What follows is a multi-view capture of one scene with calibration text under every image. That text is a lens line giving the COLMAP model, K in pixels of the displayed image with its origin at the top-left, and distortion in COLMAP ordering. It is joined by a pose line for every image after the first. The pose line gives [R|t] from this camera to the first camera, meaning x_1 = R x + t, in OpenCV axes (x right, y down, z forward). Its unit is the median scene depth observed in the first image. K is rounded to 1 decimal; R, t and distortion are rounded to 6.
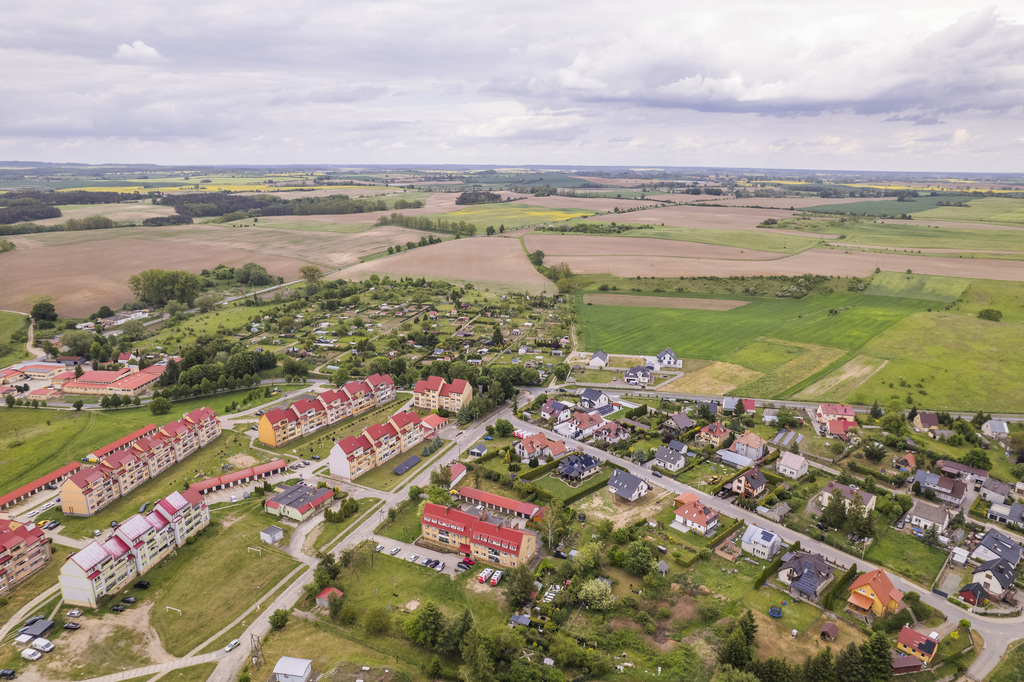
lens RADIAL K [[657.4, 0, 508.5], [0, 657.4, 333.7], [0, 0, 1]] dist [-0.080717, 0.075246]
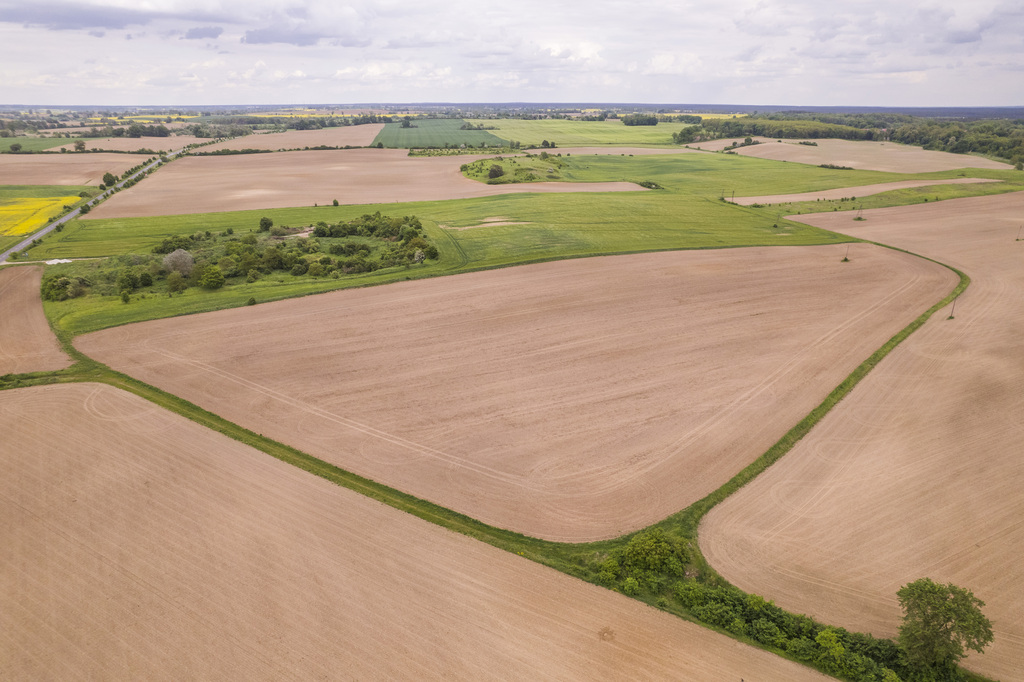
lens RADIAL K [[657.4, 0, 513.1], [0, 657.4, 346.4], [0, 0, 1]] dist [-0.080717, 0.075246]
pose [[0.556597, -0.301164, 0.774274, -0.054697], [0.215373, 0.952426, 0.215636, -0.145727], [-0.802381, 0.046735, 0.594980, 0.665007]]
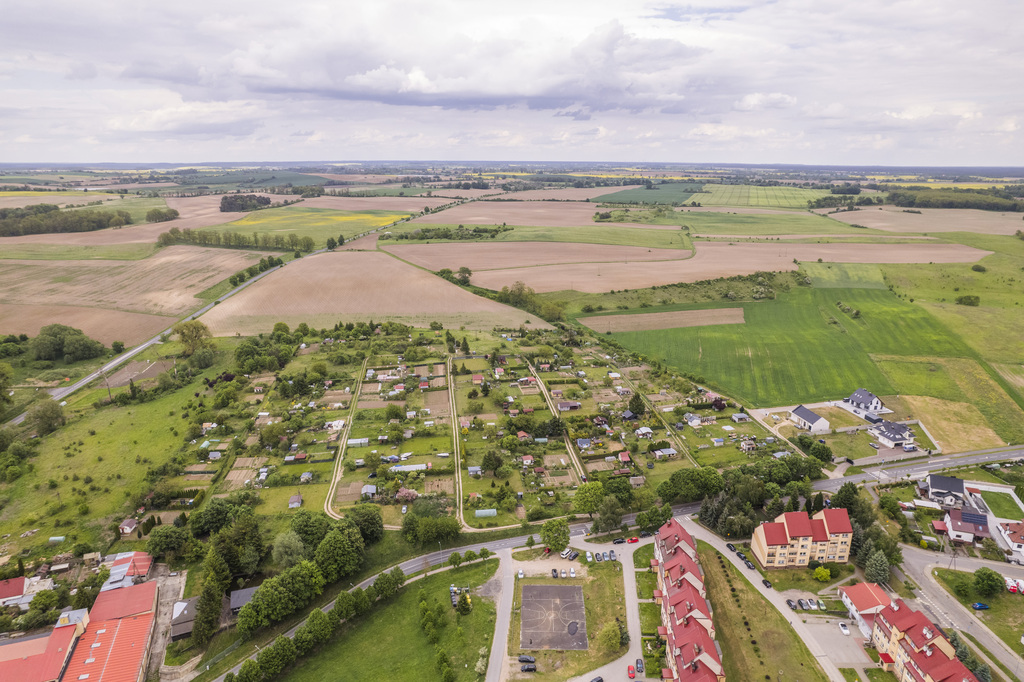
lens RADIAL K [[657.4, 0, 508.2], [0, 657.4, 350.0], [0, 0, 1]] dist [-0.080717, 0.075246]
pose [[0.895388, -0.130605, 0.425702, -0.174229], [0.117088, 0.991432, 0.057897, -0.044695], [-0.429616, -0.001996, 0.903009, 0.169078]]
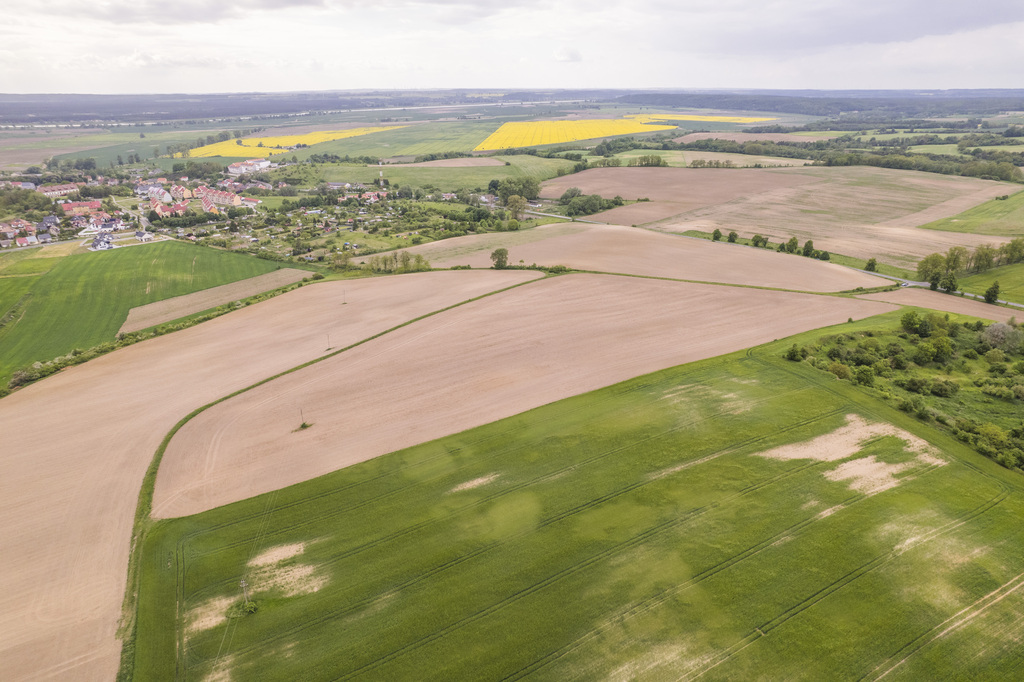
lens RADIAL K [[657.4, 0, 513.2], [0, 657.4, 344.0], [0, 0, 1]] dist [-0.080717, 0.075246]
pose [[-0.439474, 0.328370, -0.836083, 0.393761], [-0.224785, 0.860967, 0.456298, -0.223903], [0.869675, 0.388470, -0.304560, 0.827290]]
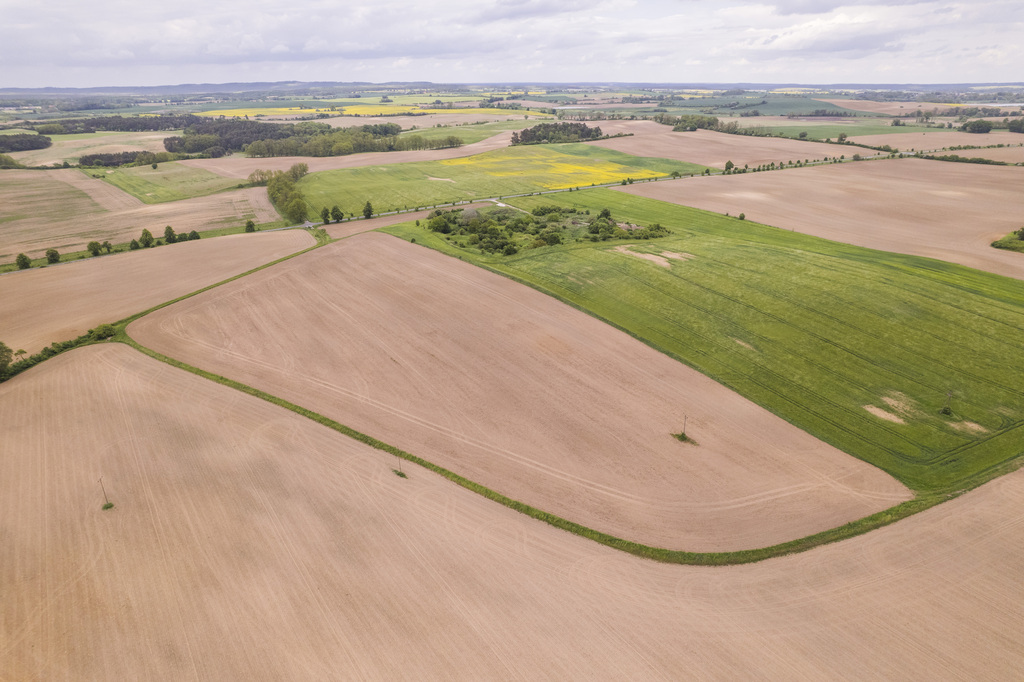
lens RADIAL K [[657.4, 0, 512.2], [0, 657.4, 333.7], [0, 0, 1]] dist [-0.080717, 0.075246]
pose [[0.909543, 0.140477, -0.391150, 0.278226], [-0.094688, 0.986435, 0.134089, -0.134927], [0.404681, -0.084922, 0.910506, 0.543691]]
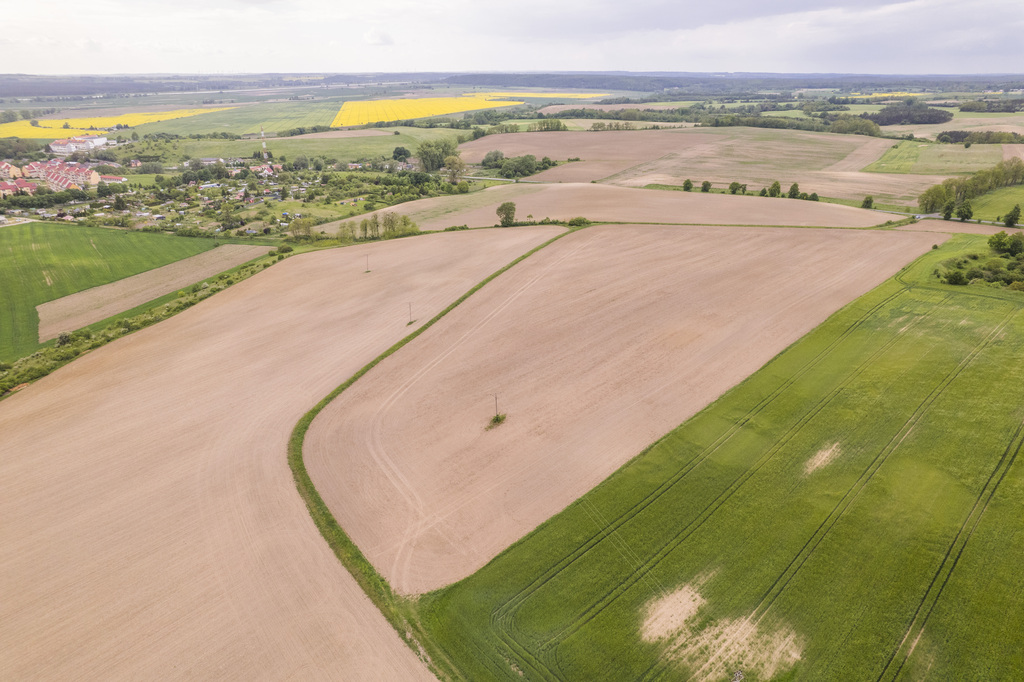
lens RADIAL K [[657.4, 0, 515.2], [0, 657.4, 342.4], [0, 0, 1]] dist [-0.080717, 0.075246]
pose [[-0.189293, 0.375418, -0.907320, 0.382470], [-0.248288, 0.875698, 0.414133, -0.166977], [0.950011, 0.303669, -0.072551, 0.723869]]
